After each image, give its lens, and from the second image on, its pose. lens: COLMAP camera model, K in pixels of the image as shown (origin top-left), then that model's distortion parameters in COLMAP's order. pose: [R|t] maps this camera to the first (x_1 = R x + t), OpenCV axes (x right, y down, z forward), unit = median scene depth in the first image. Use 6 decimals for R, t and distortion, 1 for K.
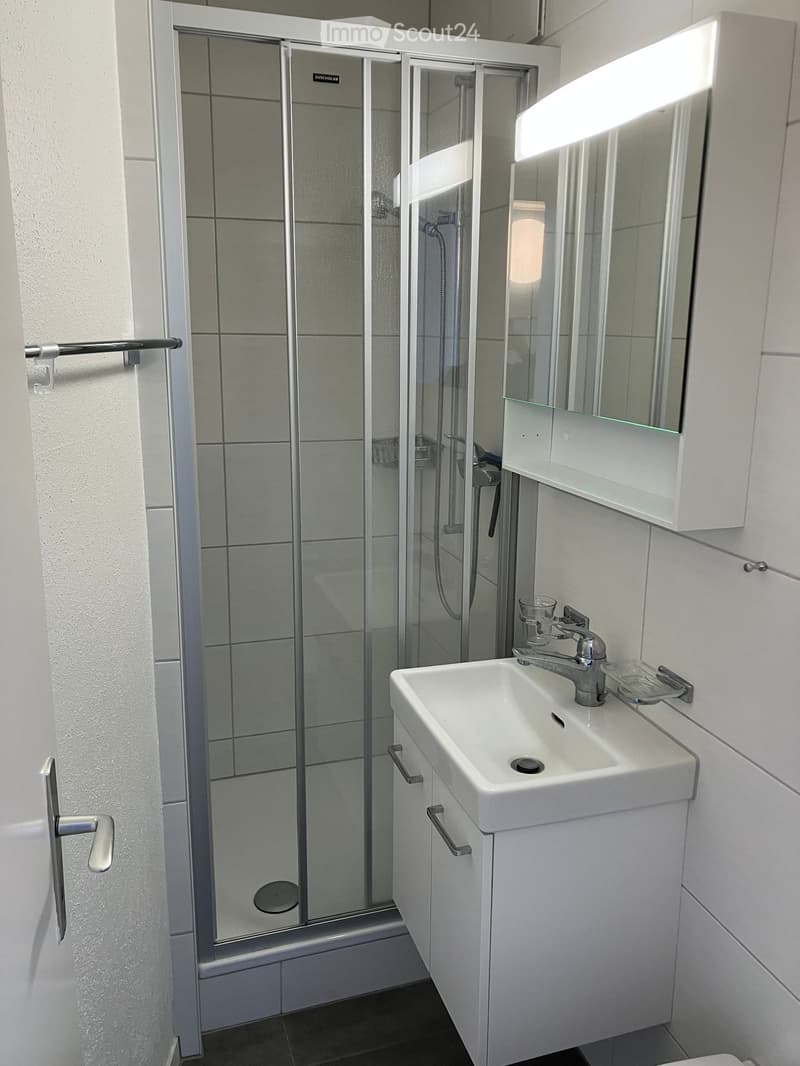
lens RADIAL K [[866.4, 0, 412.3], [0, 866.4, 530.8], [0, 0, 1]] dist [0.010508, 0.005930]
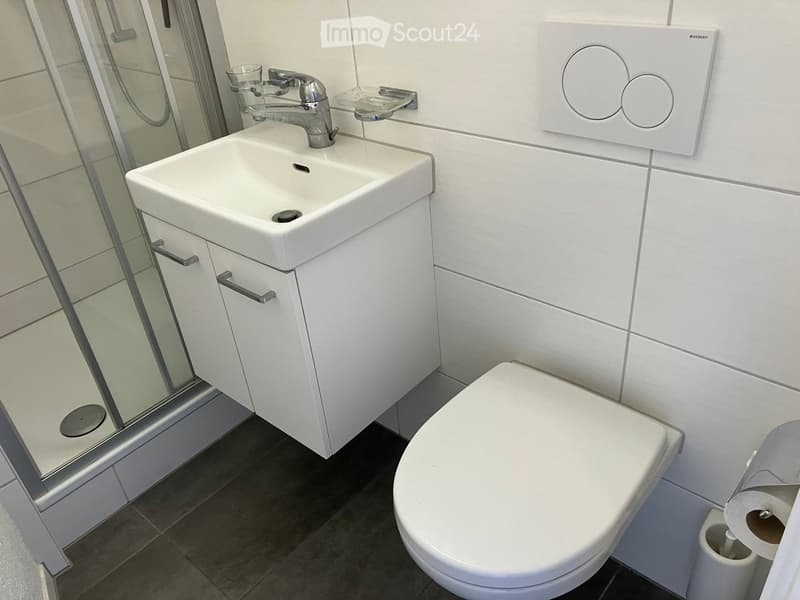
lens RADIAL K [[650.2, 0, 398.6], [0, 650.2, 296.8], [0, 0, 1]] dist [0.010508, 0.005930]
pose [[0.860842, -0.347247, 0.371981, -0.087380], [0.214280, 0.910382, 0.353961, 0.101190], [-0.461557, -0.224997, 0.858103, 0.200763]]
